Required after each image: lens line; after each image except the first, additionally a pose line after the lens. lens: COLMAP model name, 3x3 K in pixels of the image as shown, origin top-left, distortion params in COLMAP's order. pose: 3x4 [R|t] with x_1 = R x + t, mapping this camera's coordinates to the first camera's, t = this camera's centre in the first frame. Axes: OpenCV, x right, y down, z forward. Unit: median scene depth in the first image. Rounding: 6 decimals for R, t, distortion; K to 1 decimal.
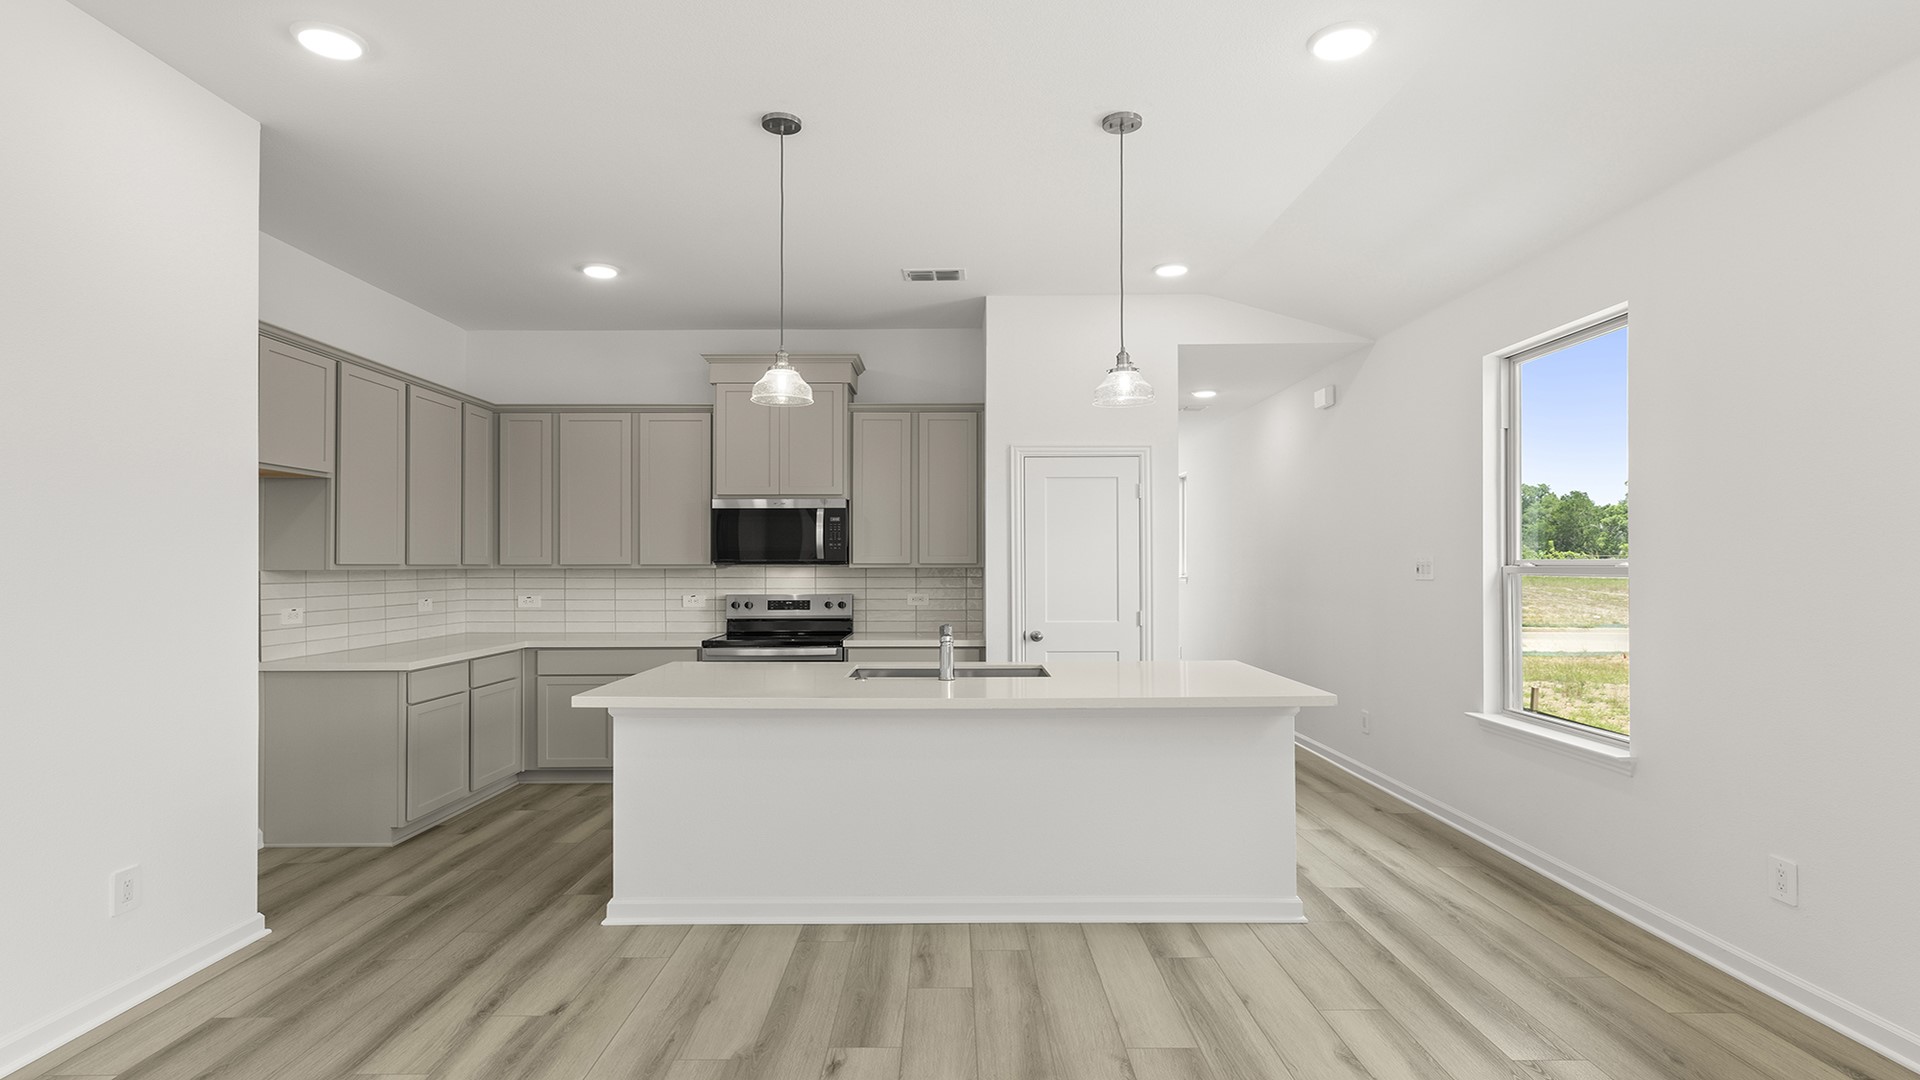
lens RADIAL K [[973.5, 0, 957.3], [0, 973.5, 563.1], [0, 0, 1]] dist [-0.000515, -0.000293]
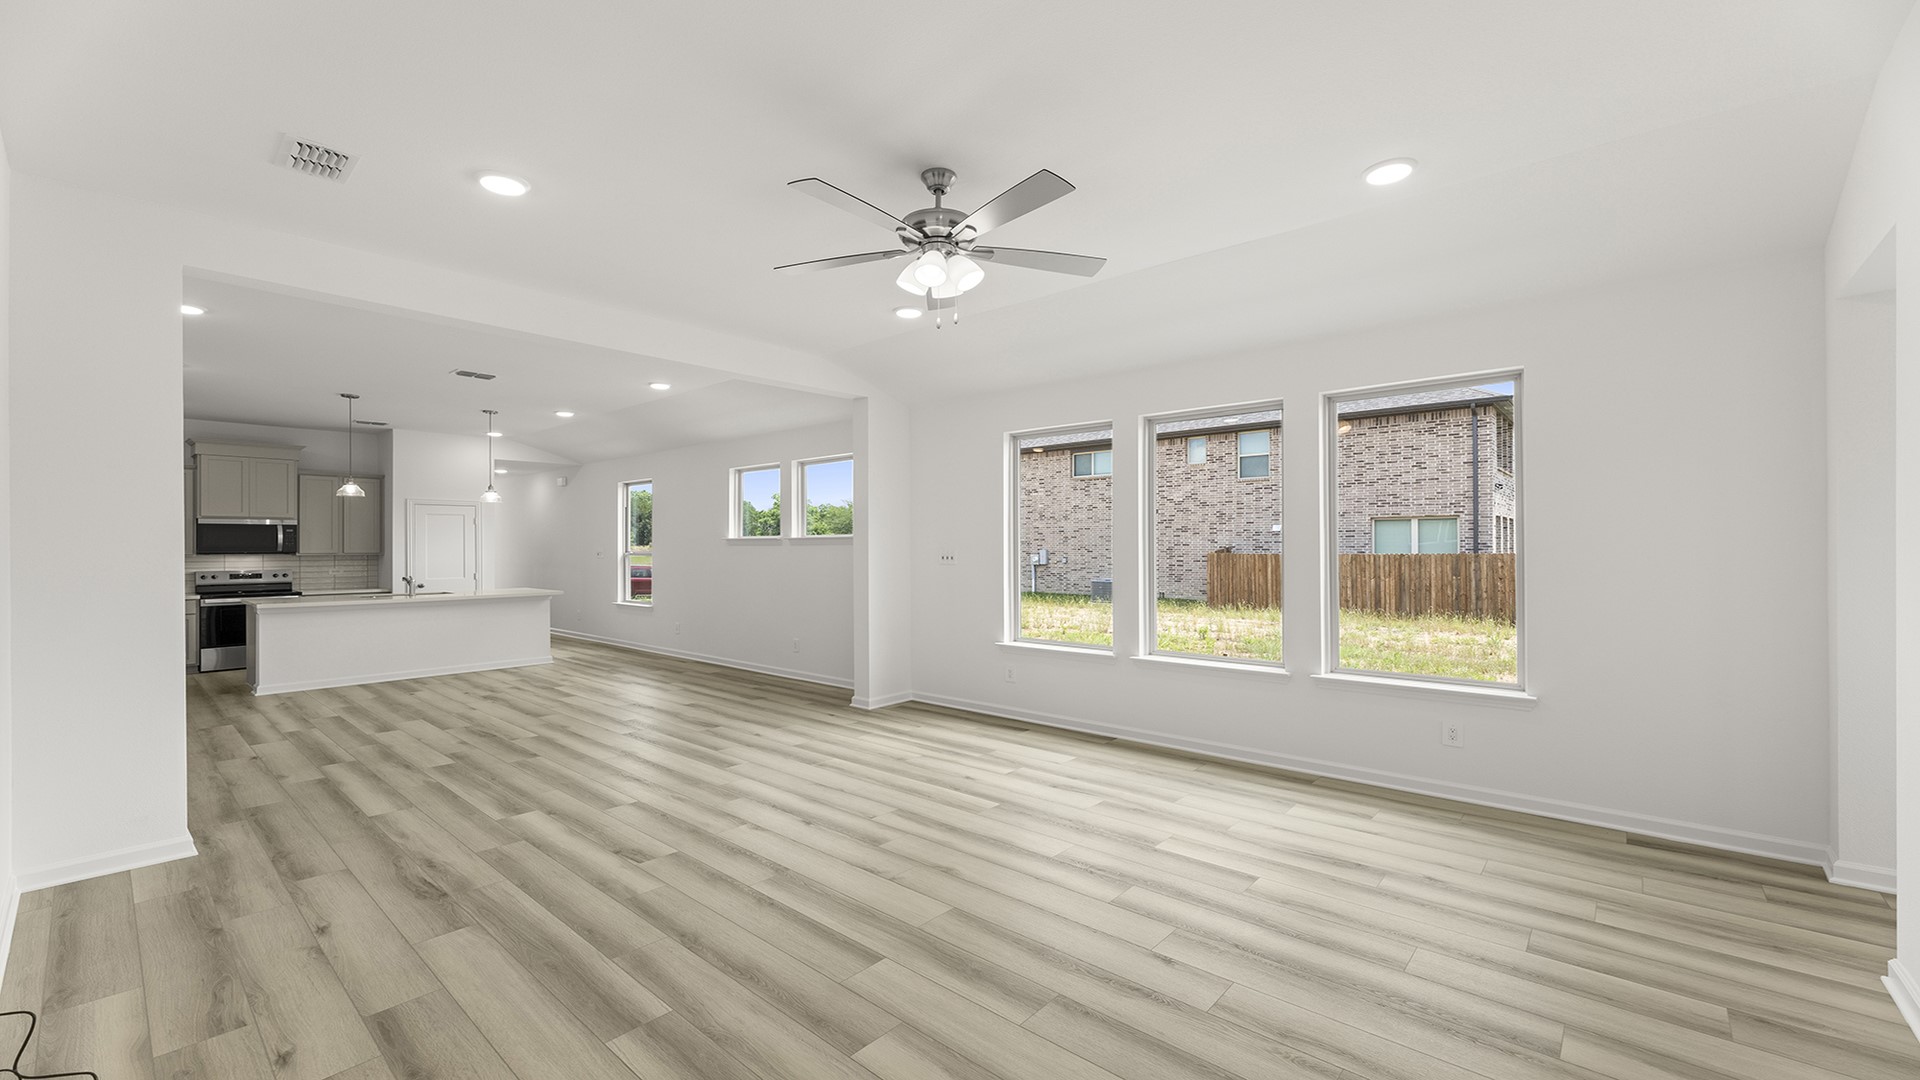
lens RADIAL K [[772.7, 0, 974.2], [0, 772.7, 537.5], [0, 0, 1]] dist [0.004237, -0.000997]
pose [[0.665663, 0.008306, 0.746206, -0.391302], [0.002489, 0.999908, -0.013350, -0.007404], [-0.746248, 0.010744, 0.665581, -1.091226]]
